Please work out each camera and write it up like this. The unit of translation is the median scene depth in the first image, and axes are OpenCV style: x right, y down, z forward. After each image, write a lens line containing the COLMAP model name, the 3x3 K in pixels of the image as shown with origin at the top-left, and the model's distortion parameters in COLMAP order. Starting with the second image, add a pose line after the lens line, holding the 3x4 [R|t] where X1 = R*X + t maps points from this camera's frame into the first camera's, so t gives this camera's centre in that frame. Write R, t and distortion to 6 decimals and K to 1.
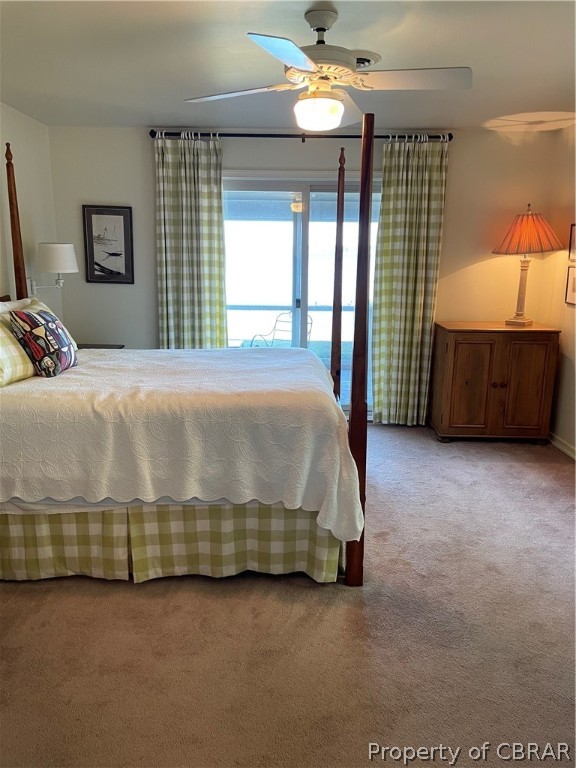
lens RADIAL K [[587.1, 0, 288.0], [0, 587.1, 384.0], [0, 0, 1]] dist [0.069774, -0.002086]
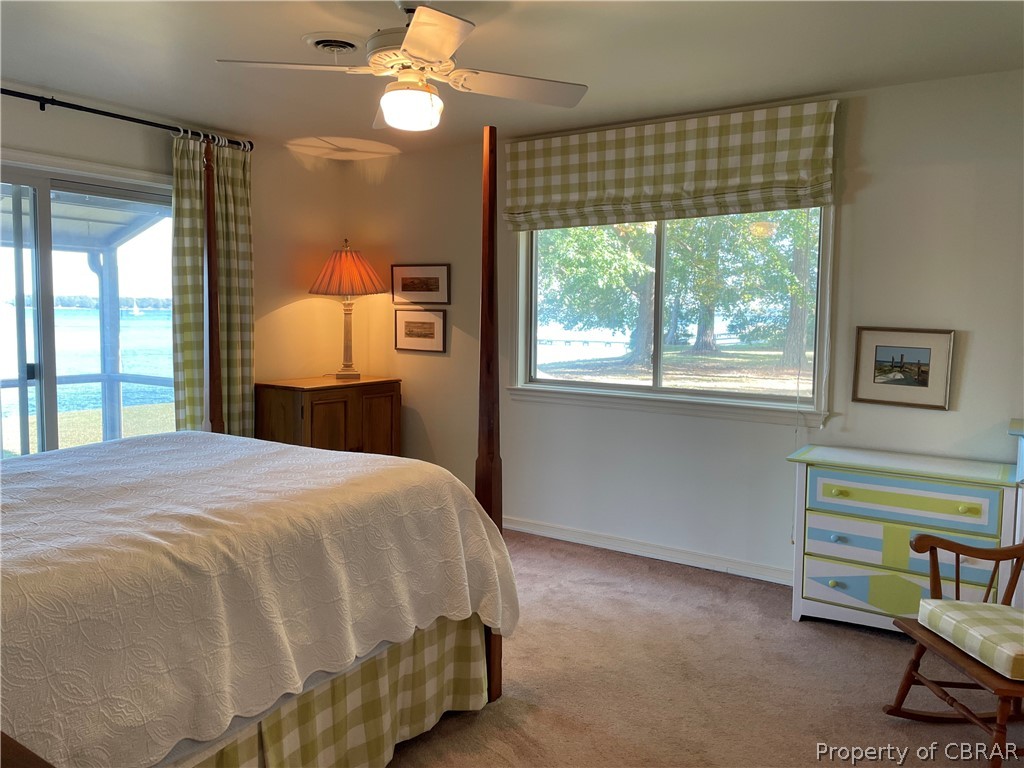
lens RADIAL K [[790.9, 0, 512.0], [0, 790.9, 384.0], [0, 0, 1]] dist [0.048409, -0.004204]
pose [[0.546367, -0.082766, 0.833447, -0.434021], [0.184342, 0.982587, -0.023269, -0.023444], [-0.817008, 0.166353, 0.552110, 0.201201]]
